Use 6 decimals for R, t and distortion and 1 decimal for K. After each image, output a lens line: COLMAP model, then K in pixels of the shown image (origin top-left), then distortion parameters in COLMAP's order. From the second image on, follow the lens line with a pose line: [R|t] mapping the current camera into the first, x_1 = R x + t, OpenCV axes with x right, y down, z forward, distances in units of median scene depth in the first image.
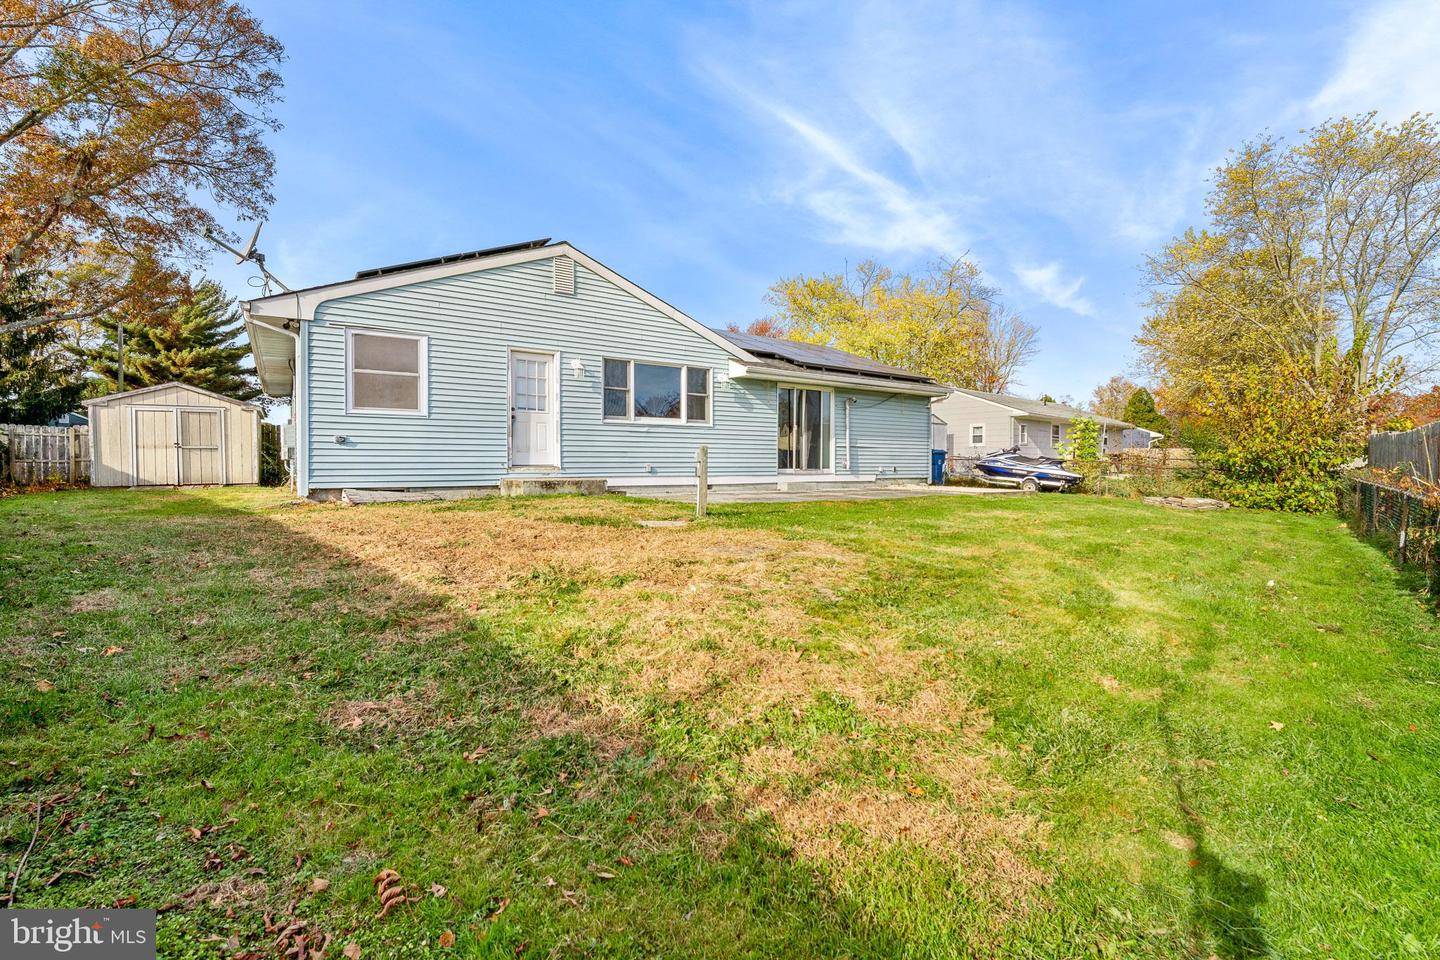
lens RADIAL K [[638.0, 0, 703.4], [0, 638.0, 477.7], [0, 0, 1]] dist [0.001204, -0.000018]
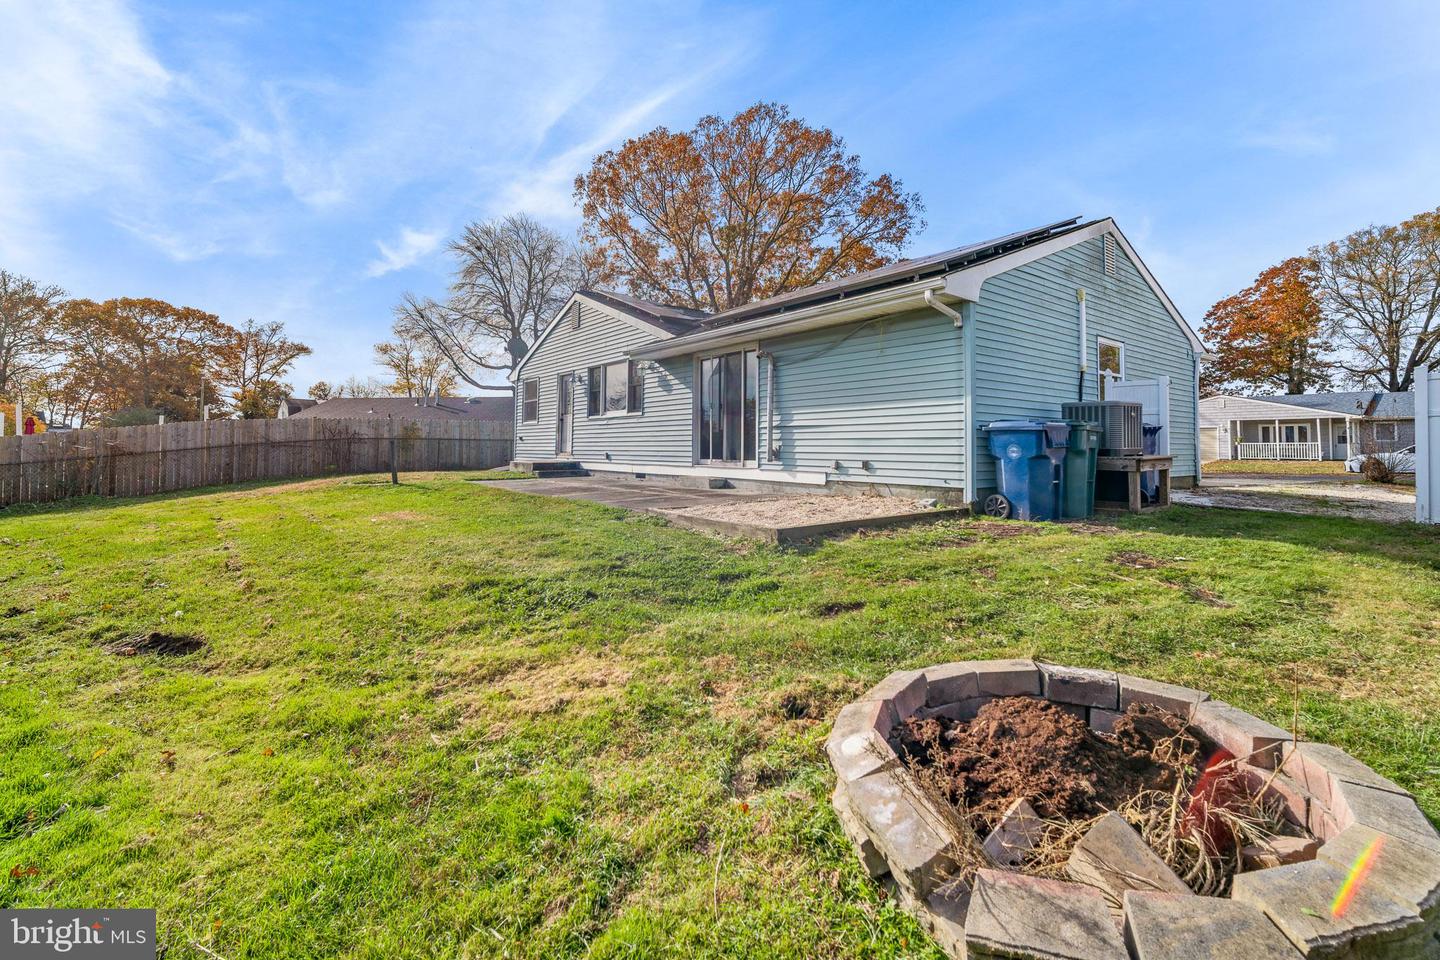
lens RADIAL K [[630.0, 0, 693.1], [0, 630.0, 448.5], [0, 0, 1]] dist [-0.017200, 0.000618]
pose [[0.039001, 0.001246, -0.999238, 1.074547], [-0.022982, 0.999736, 0.000349, -0.031990], [0.998975, 0.022951, 0.039019, 1.124254]]
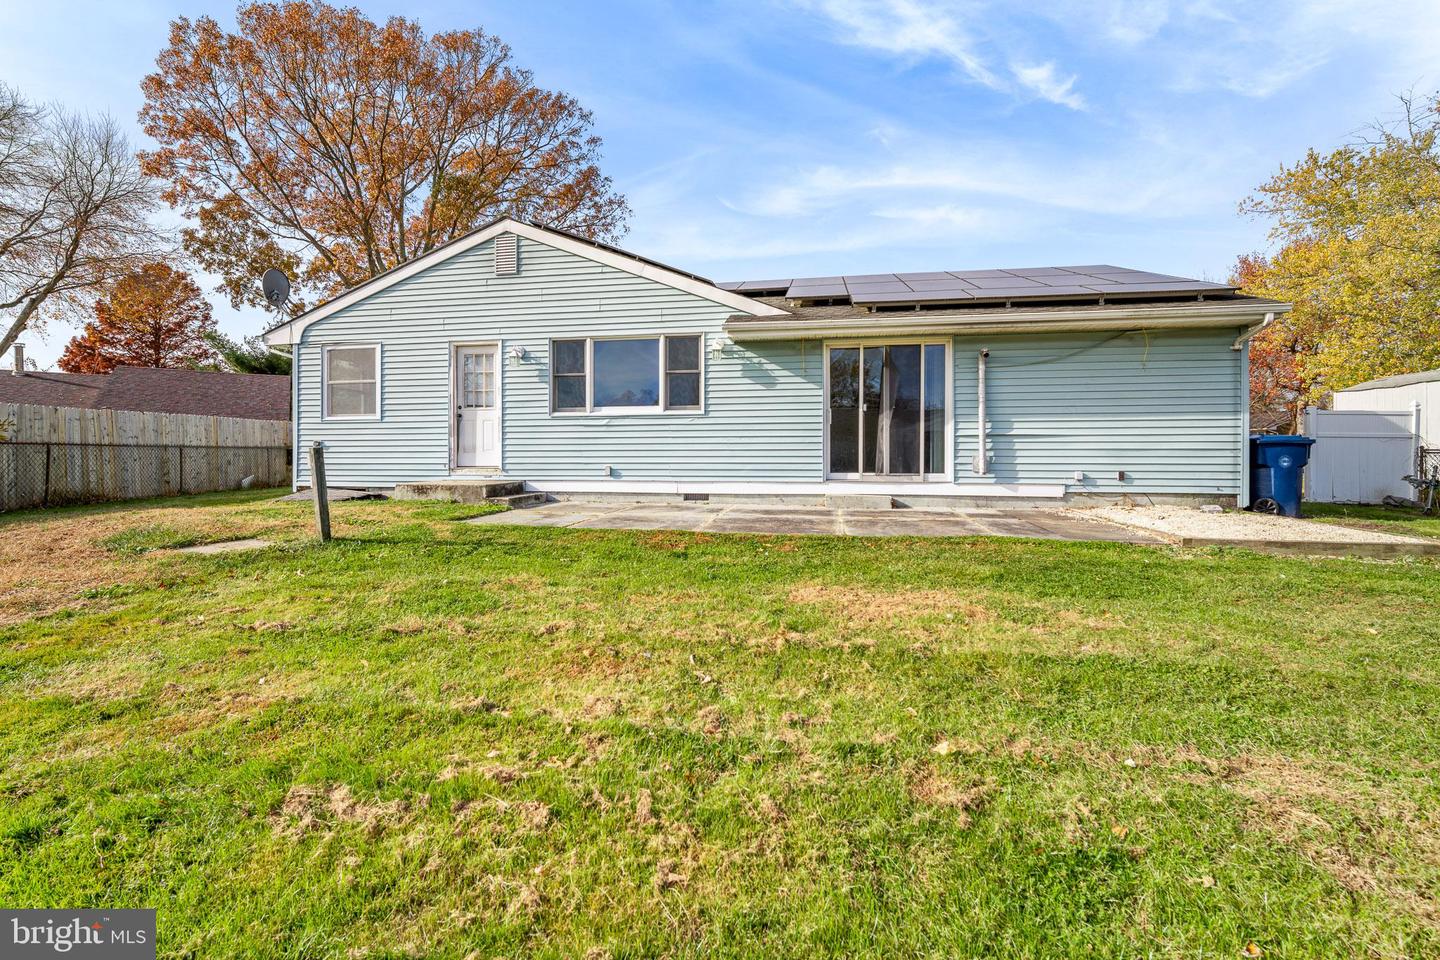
lens RADIAL K [[638.0, 0, 719.0], [0, 638.0, 459.9], [0, 0, 1]] dist [-0.001559, 0.000148]
pose [[0.709607, 0.004618, -0.704582, 0.578986], [-0.012531, 0.999903, -0.006067, -0.025419], [0.704486, 0.013134, 0.709596, 0.537494]]
